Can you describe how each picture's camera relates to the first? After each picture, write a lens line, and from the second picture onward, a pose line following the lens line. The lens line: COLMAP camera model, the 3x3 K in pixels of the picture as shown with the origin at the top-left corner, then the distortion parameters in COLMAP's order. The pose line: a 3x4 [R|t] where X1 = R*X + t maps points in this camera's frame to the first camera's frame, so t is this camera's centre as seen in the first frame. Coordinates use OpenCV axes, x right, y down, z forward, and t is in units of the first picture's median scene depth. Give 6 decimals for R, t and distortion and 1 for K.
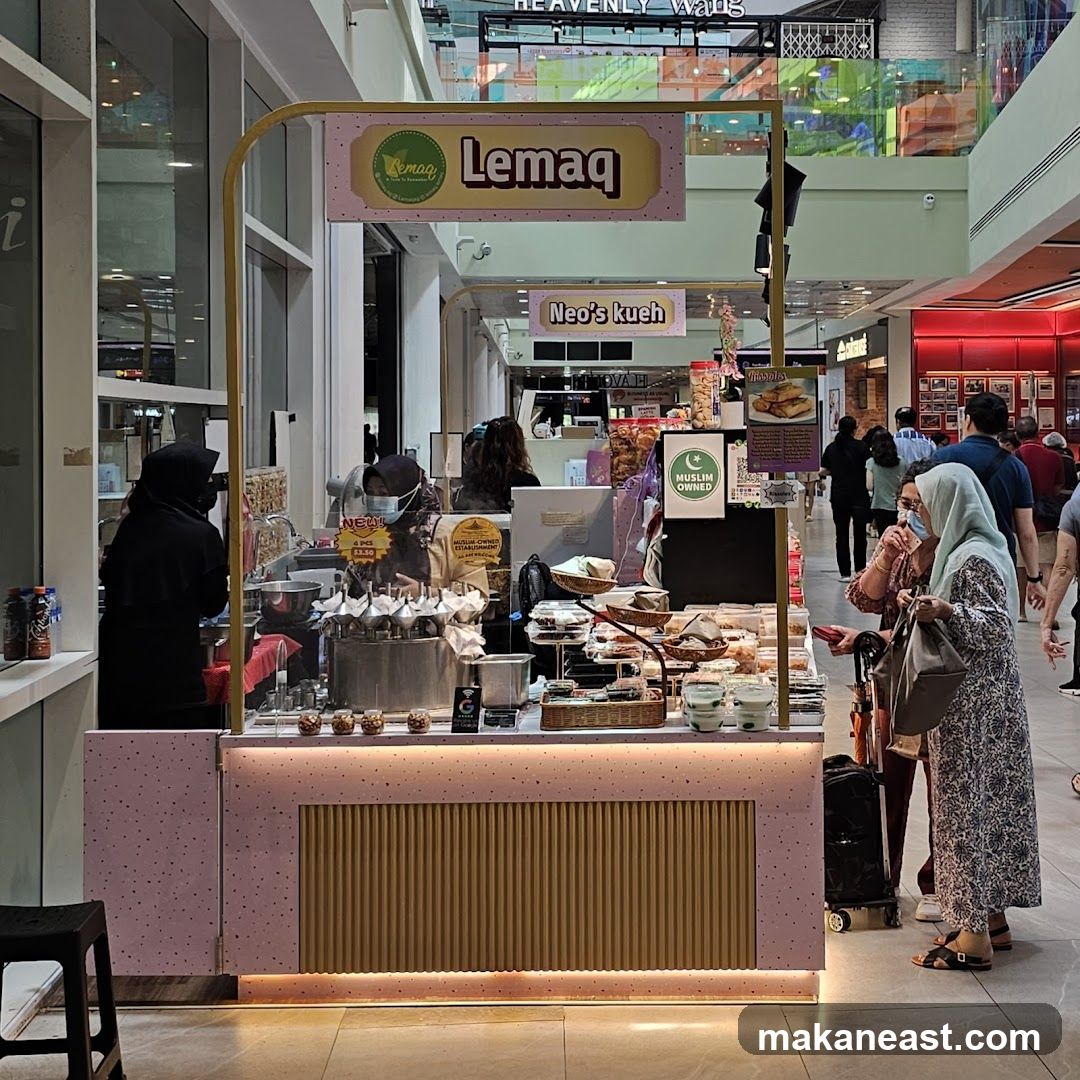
lens RADIAL K [[1449.1, 0, 540.2], [0, 1449.1, 538.7], [0, 0, 1]] dist [-0.002192, 0.000000]
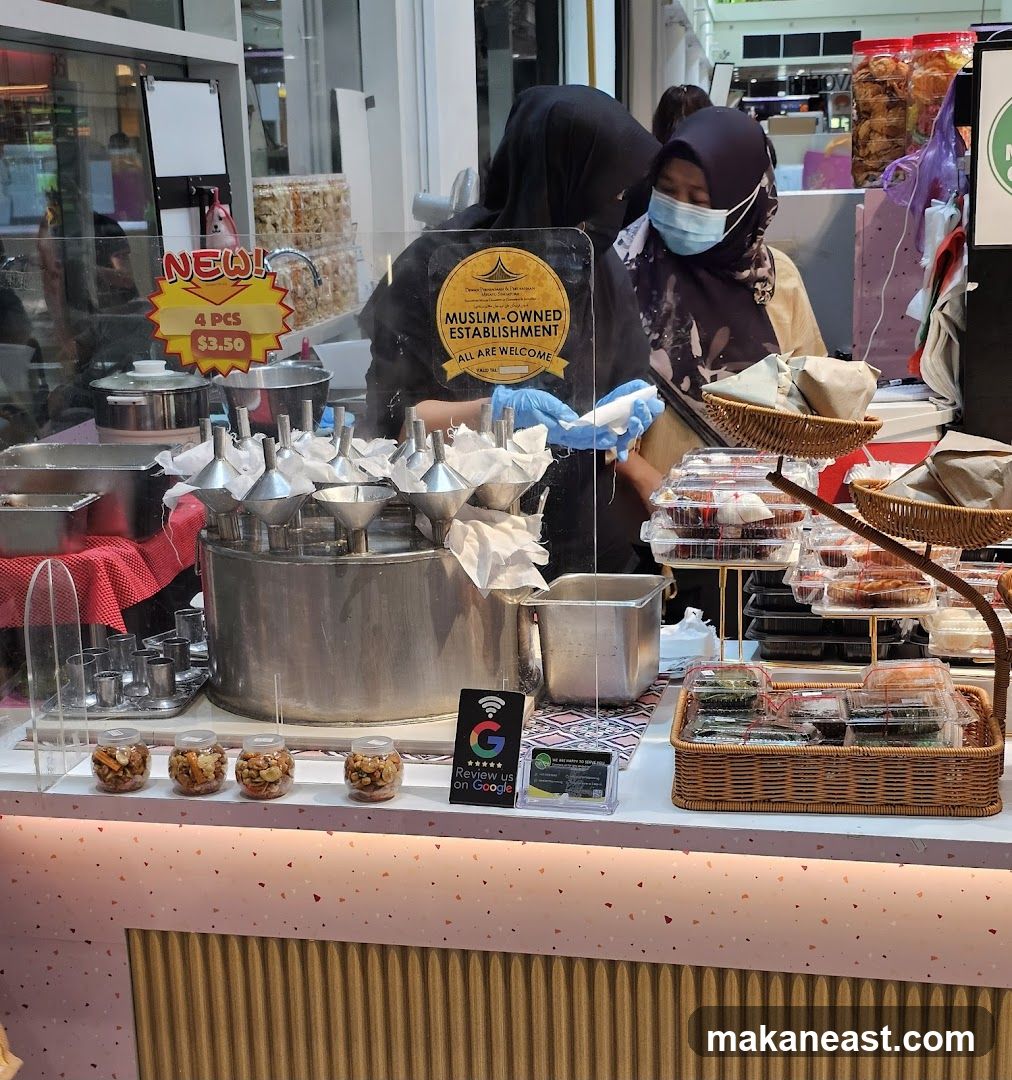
lens RADIAL K [[1534.6, 0, 582.8], [0, 1534.6, 614.0], [0, 0, 1]] dist [0.084558, 0.000000]
pose [[0.994506, 0.013073, -0.103860, 0.017584], [0.009461, 0.976884, 0.213562, -0.007013], [0.104251, -0.213371, 0.971393, 0.571396]]
